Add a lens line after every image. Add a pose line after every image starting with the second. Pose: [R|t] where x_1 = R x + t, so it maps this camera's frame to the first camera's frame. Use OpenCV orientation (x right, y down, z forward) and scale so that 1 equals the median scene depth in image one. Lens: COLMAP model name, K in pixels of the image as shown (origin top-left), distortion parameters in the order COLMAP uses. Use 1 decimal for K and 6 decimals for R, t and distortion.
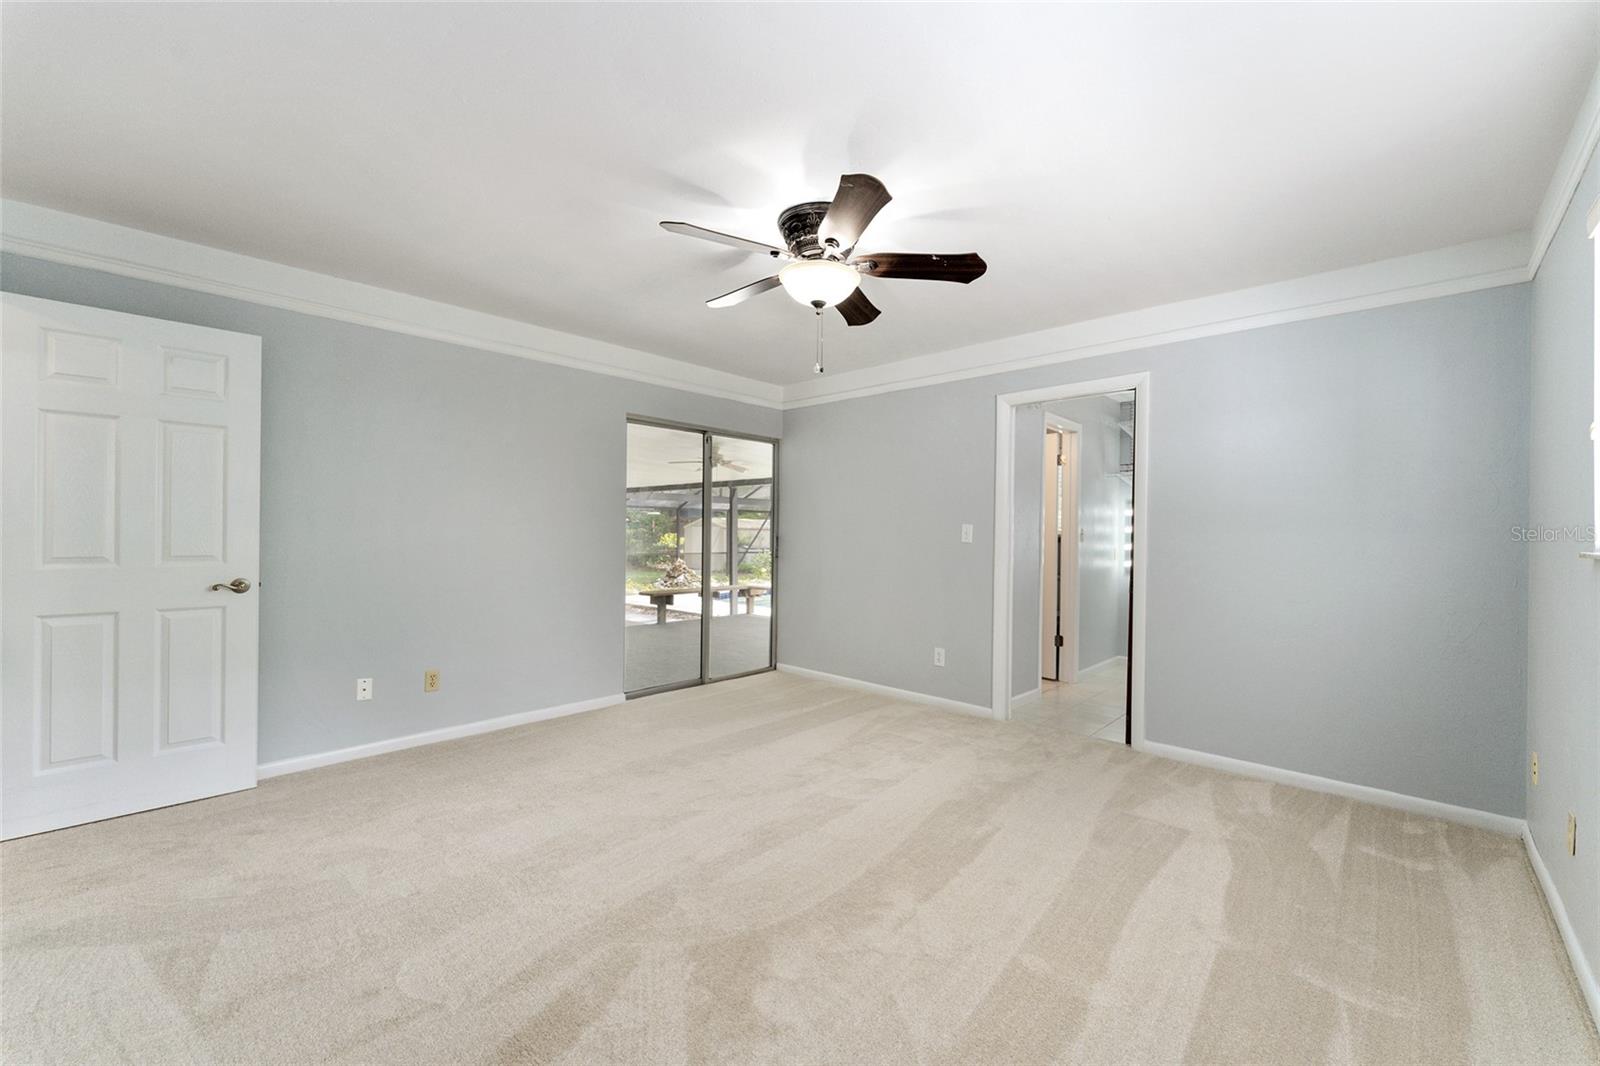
lens RADIAL K [[648.4, 0, 797.6], [0, 648.4, 528.2], [0, 0, 1]] dist [-0.000826, -0.000511]
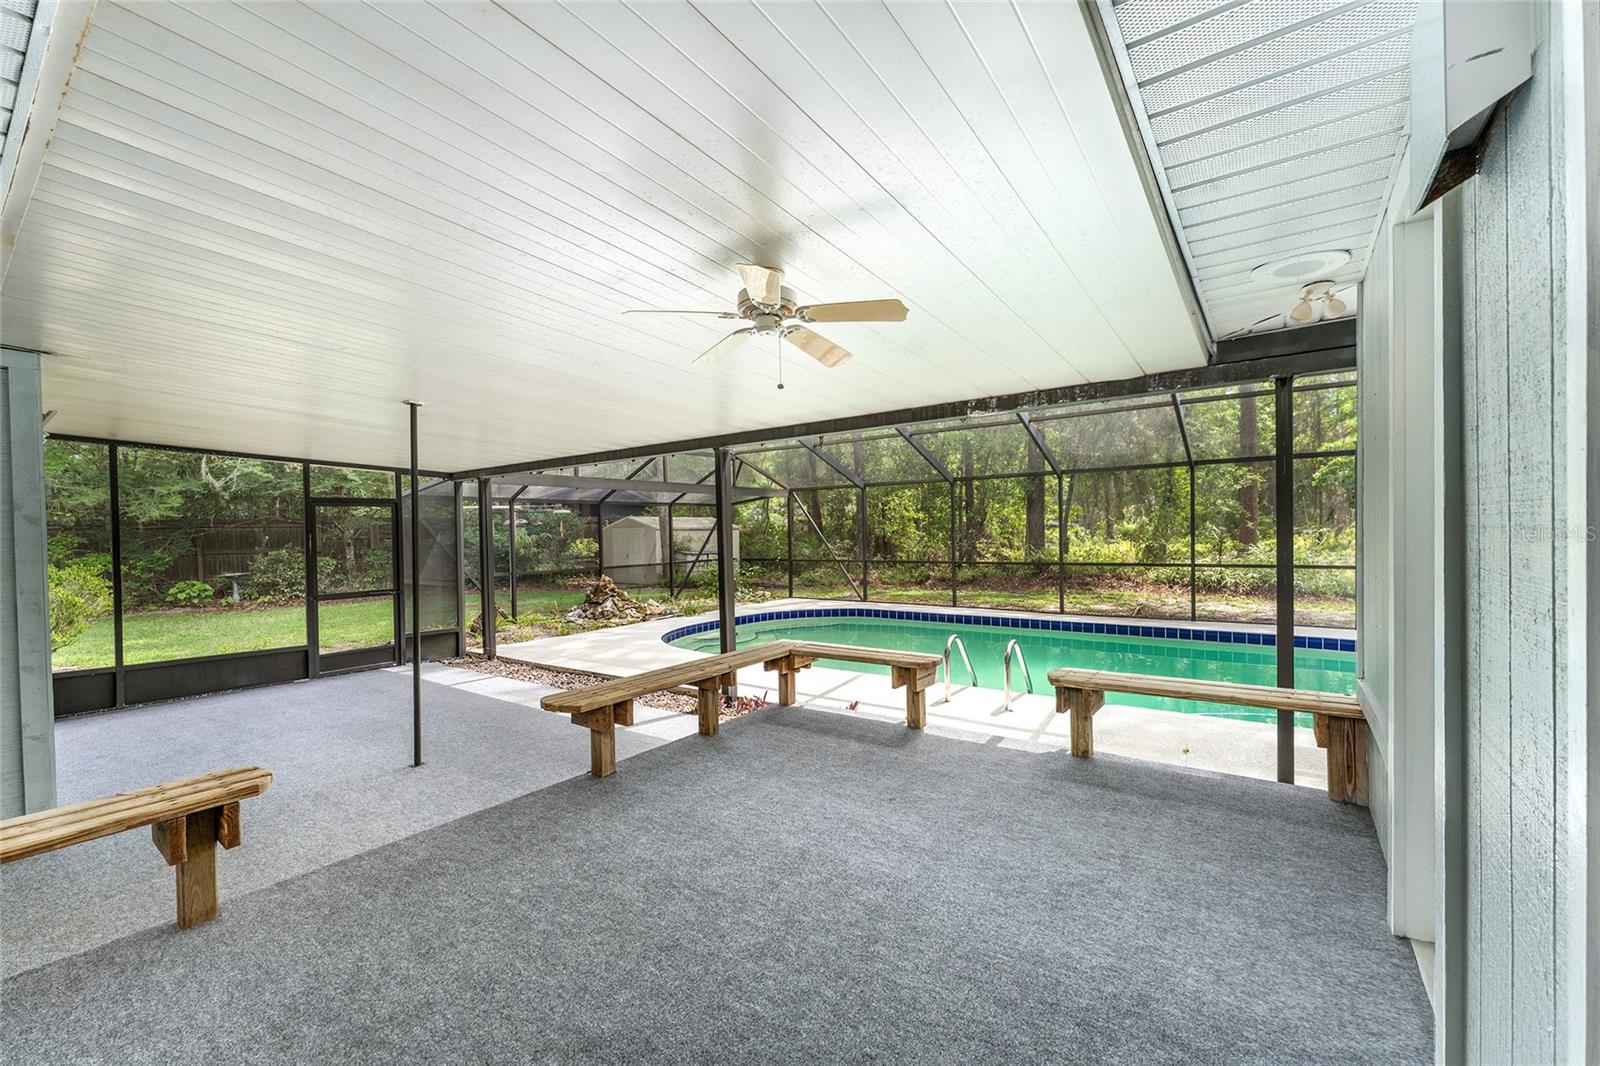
lens RADIAL K [[648.4, 0, 796.9], [0, 648.4, 533.0], [0, 0, 1]] dist [-0.000826, -0.000511]
pose [[0.990725, -0.031416, 0.132202, -0.156315], [0.030326, 0.999487, 0.010255, 0.004119], [-0.132456, -0.006151, 0.991170, 0.665776]]
